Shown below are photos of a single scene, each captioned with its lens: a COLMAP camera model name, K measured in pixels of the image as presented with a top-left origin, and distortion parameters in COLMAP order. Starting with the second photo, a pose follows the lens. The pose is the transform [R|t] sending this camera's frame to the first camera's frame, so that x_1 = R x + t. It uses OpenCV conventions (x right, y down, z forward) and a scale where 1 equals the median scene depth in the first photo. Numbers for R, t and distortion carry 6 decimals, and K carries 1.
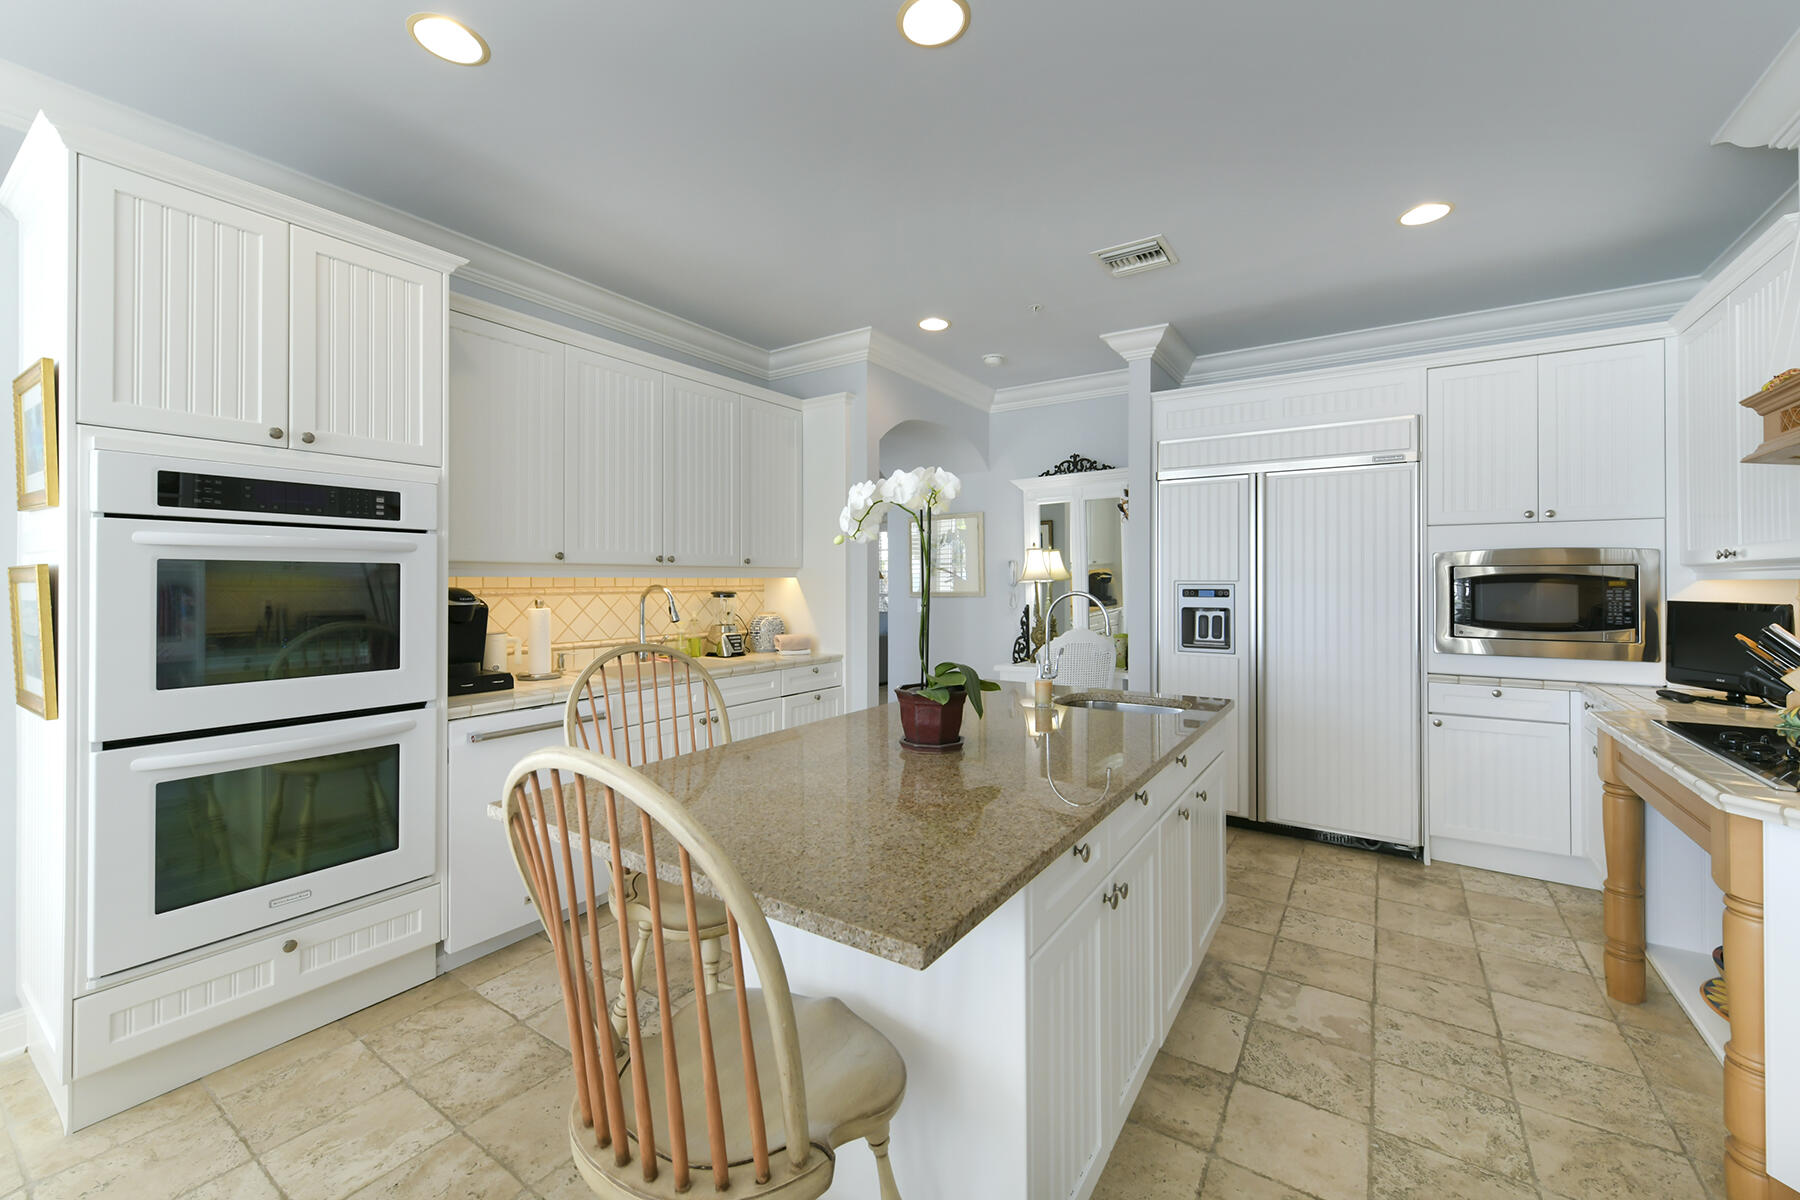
lens RADIAL K [[721.7, 0, 910.1], [0, 721.7, 574.4], [0, 0, 1]] dist [0.000602, 0.000114]
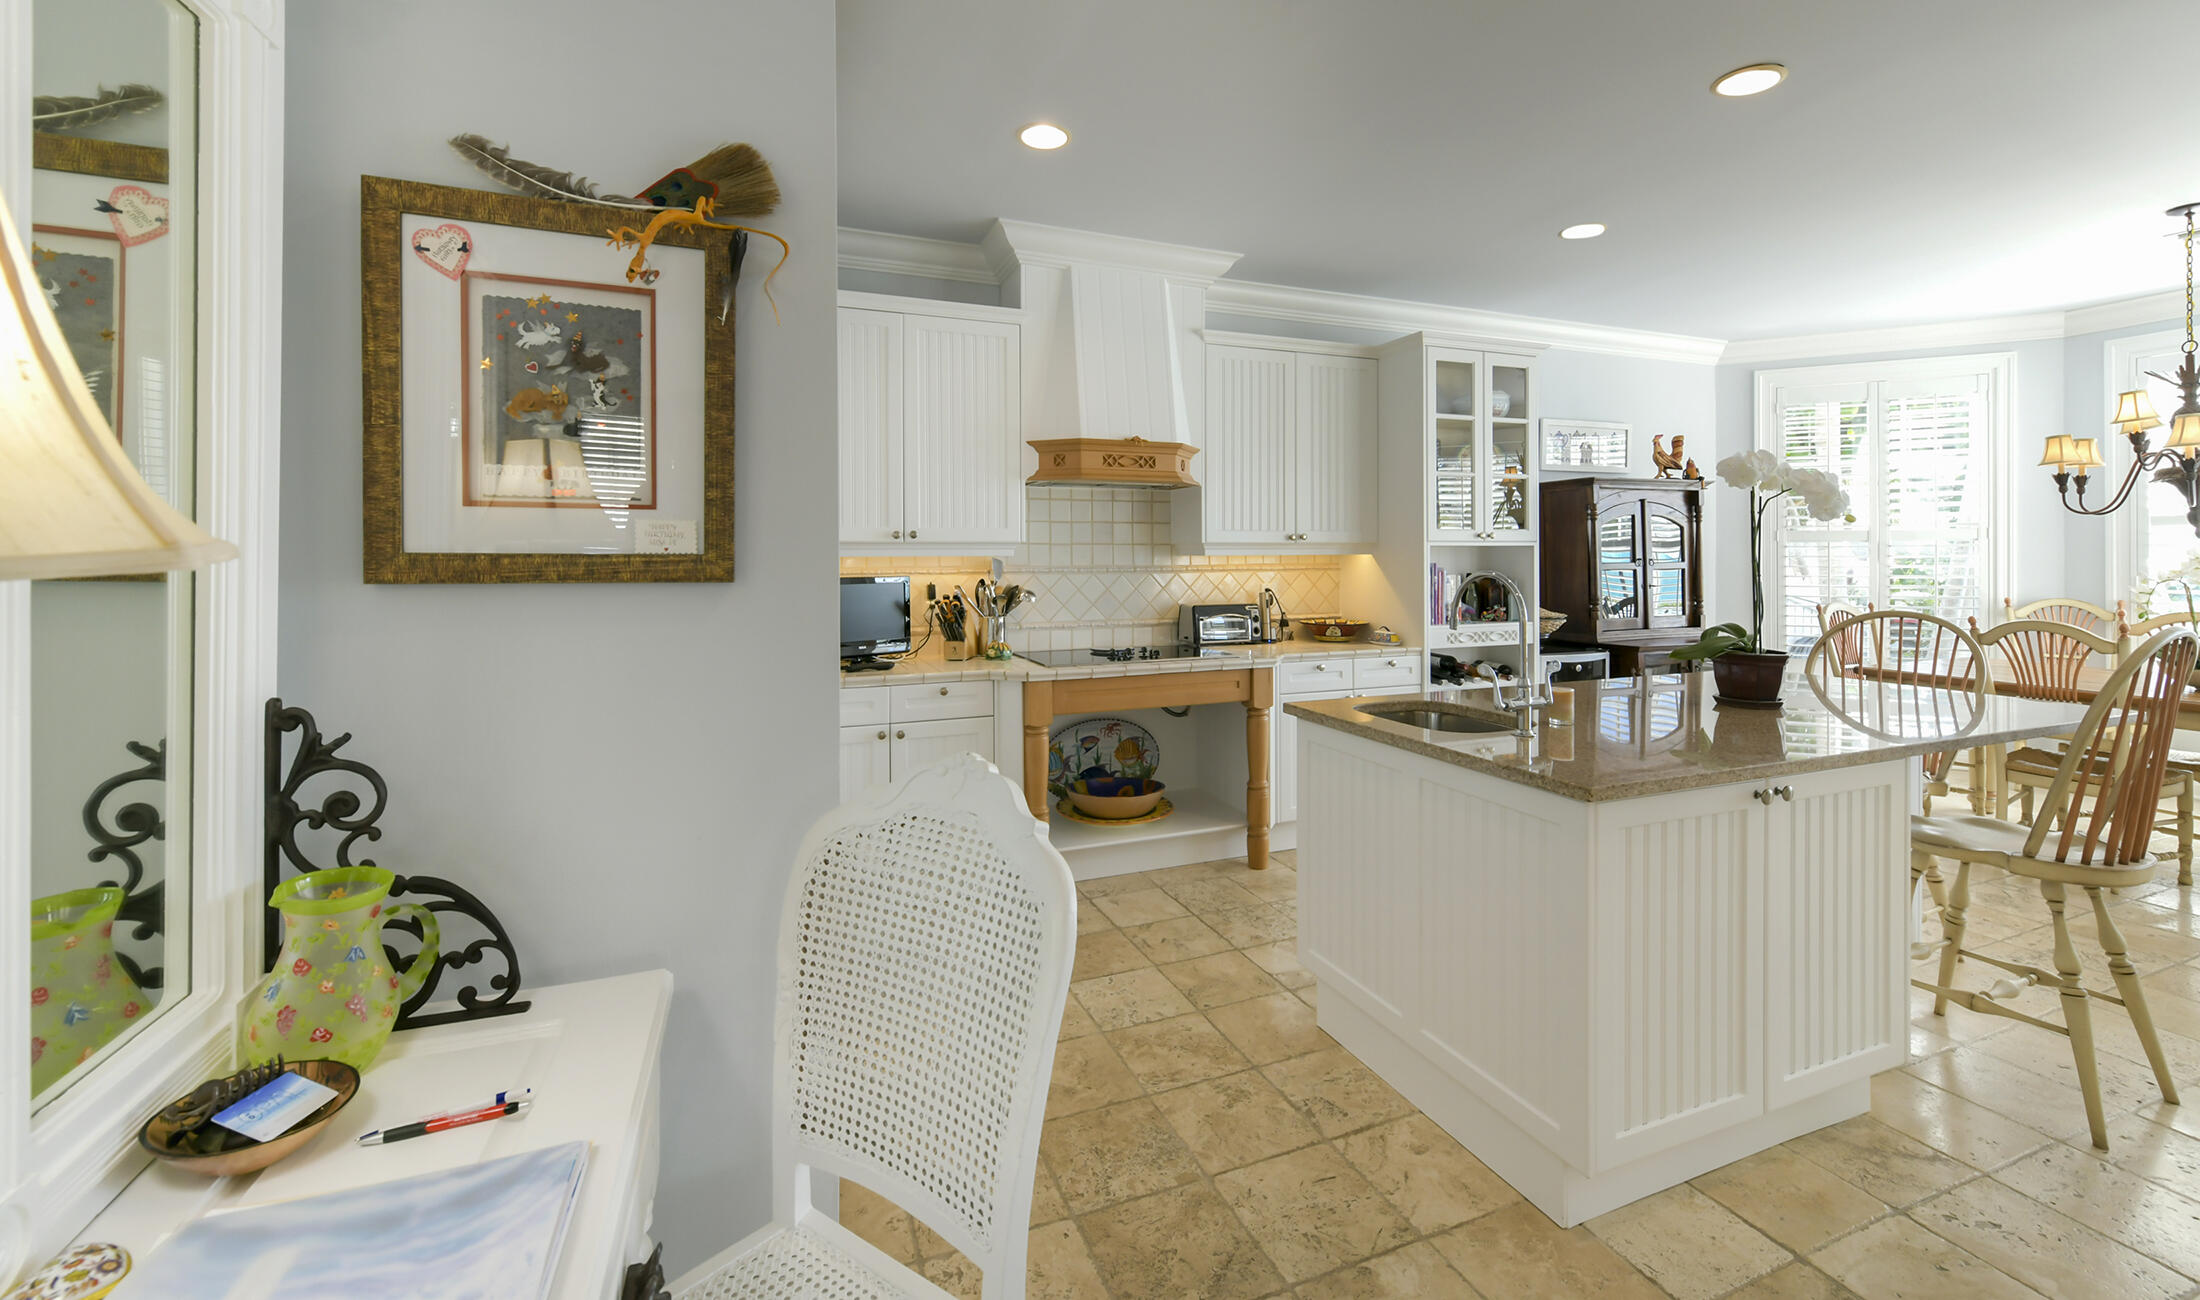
lens RADIAL K [[865.5, 0, 1094.8], [0, 865.5, 556.1], [0, 0, 1]] dist [-0.007460, -0.000257]
pose [[-0.816063, 0.002220, 0.577958, 0.040555], [-0.003971, 0.999947, -0.009448, 0.011692], [-0.577949, -0.010005, -0.816012, 1.264914]]
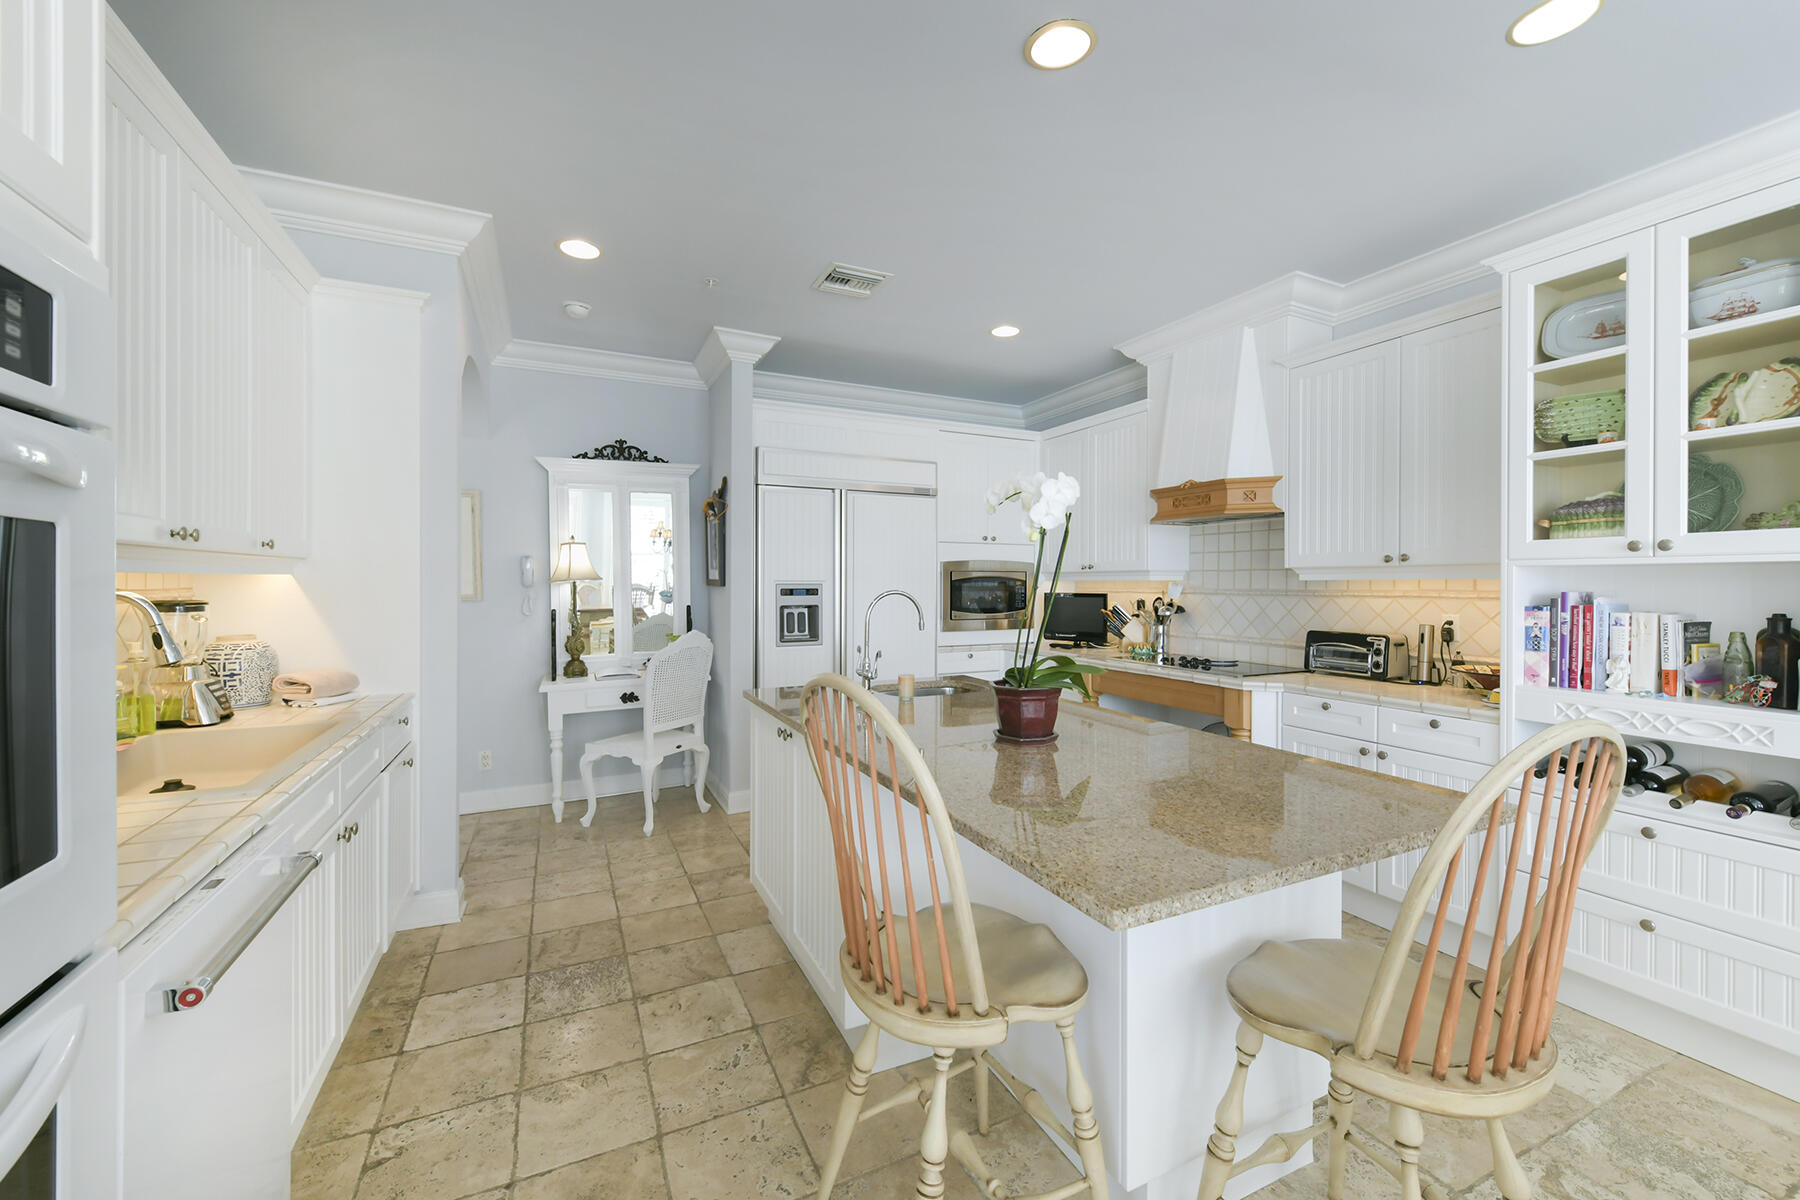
lens RADIAL K [[721.7, 0, 910.1], [0, 721.7, 574.4], [0, 0, 1]] dist [0.000602, 0.000114]
pose [[0.504466, 0.008373, 0.863391, -0.456177], [-0.010218, 0.999941, -0.003727, 0.001330], [-0.863371, -0.006942, 0.504521, 0.291414]]
